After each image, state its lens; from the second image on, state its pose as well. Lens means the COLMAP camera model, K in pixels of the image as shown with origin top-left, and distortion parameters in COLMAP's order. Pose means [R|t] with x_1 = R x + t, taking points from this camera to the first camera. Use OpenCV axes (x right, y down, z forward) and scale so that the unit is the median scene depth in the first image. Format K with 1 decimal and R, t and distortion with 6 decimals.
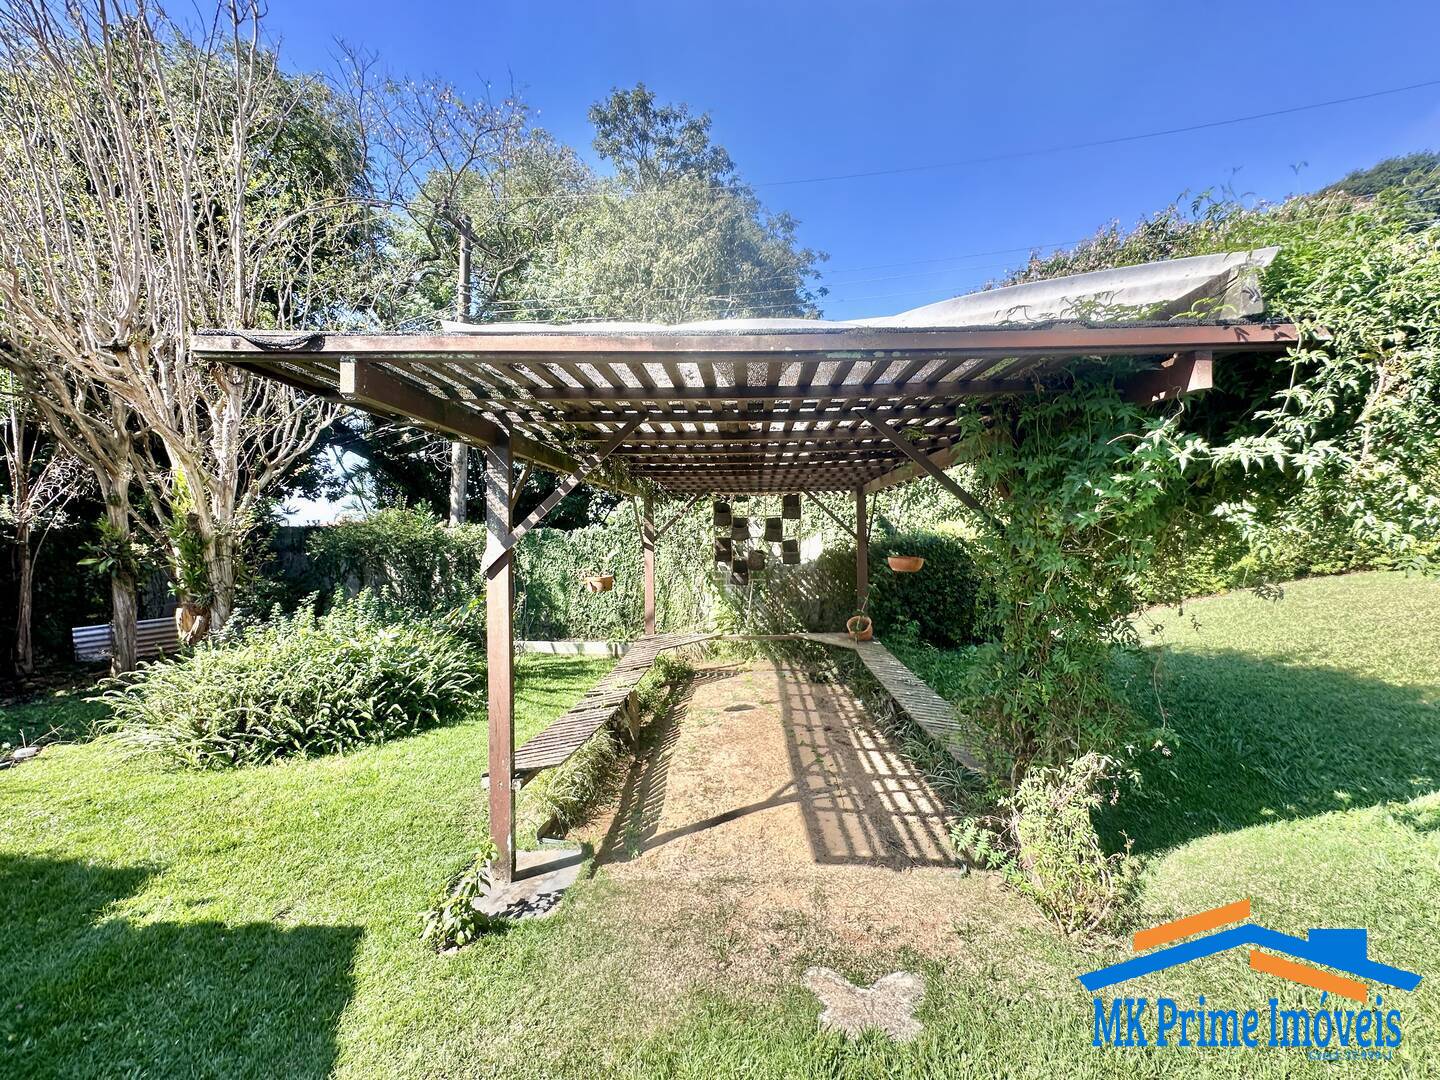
lens RADIAL K [[572.9, 0, 717.3], [0, 572.9, 545.6], [0, 0, 1]] dist [-0.008252, -0.000680]
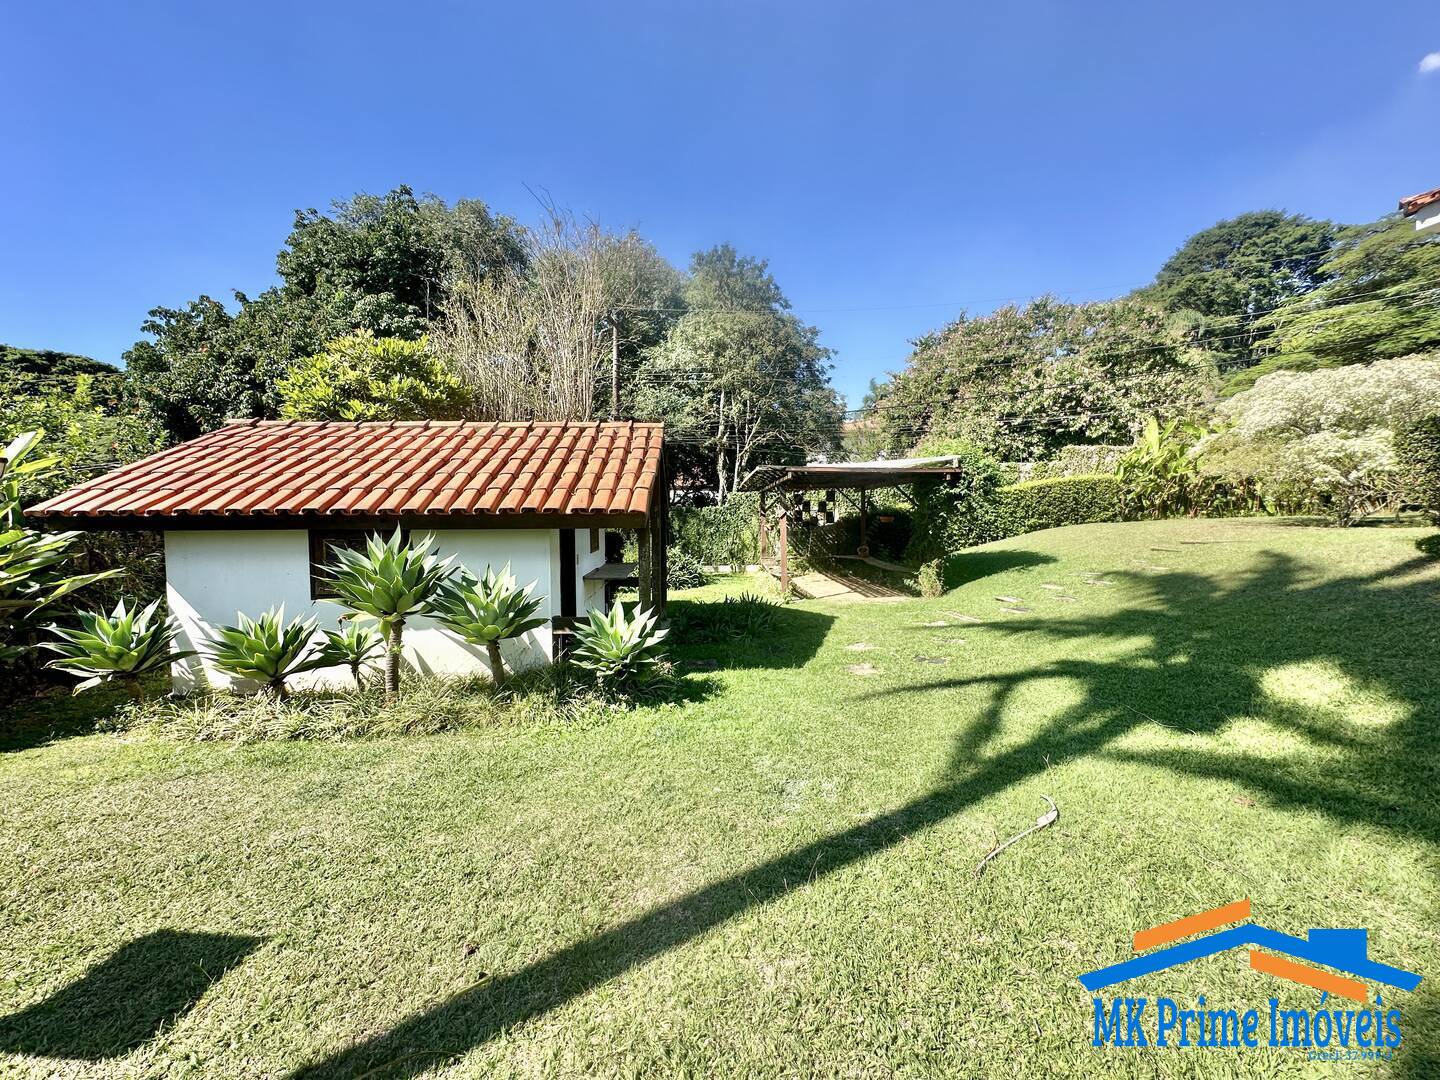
lens RADIAL K [[572.9, 0, 714.1], [0, 572.9, 541.7], [0, 0, 1]] dist [-0.008252, -0.000680]
pose [[0.997781, -0.007850, 0.066111, -0.547279], [0.005961, 0.999570, 0.028721, 0.047613], [-0.066308, -0.028264, 0.997399, -1.347095]]
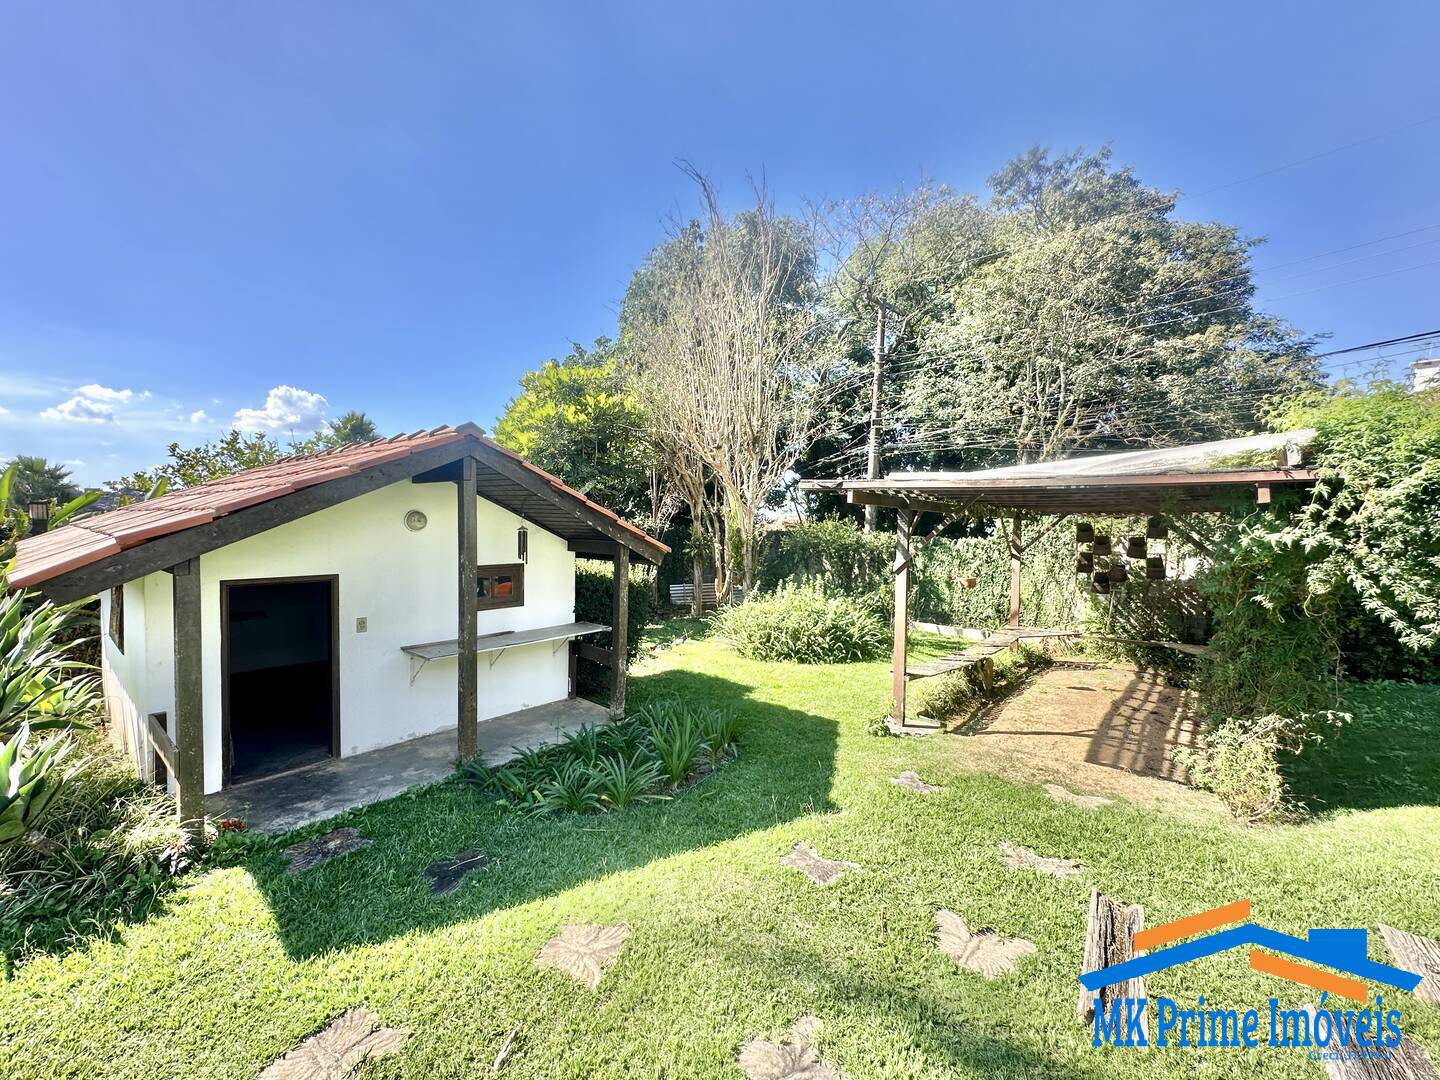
lens RADIAL K [[572.9, 0, 719.1], [0, 572.9, 538.1], [0, 0, 1]] dist [-0.008252, -0.000680]
pose [[0.785058, 0.029767, -0.618707, 0.181112], [-0.032961, 0.999437, 0.006260, -0.032315], [0.618545, 0.015479, 0.785597, -0.501227]]
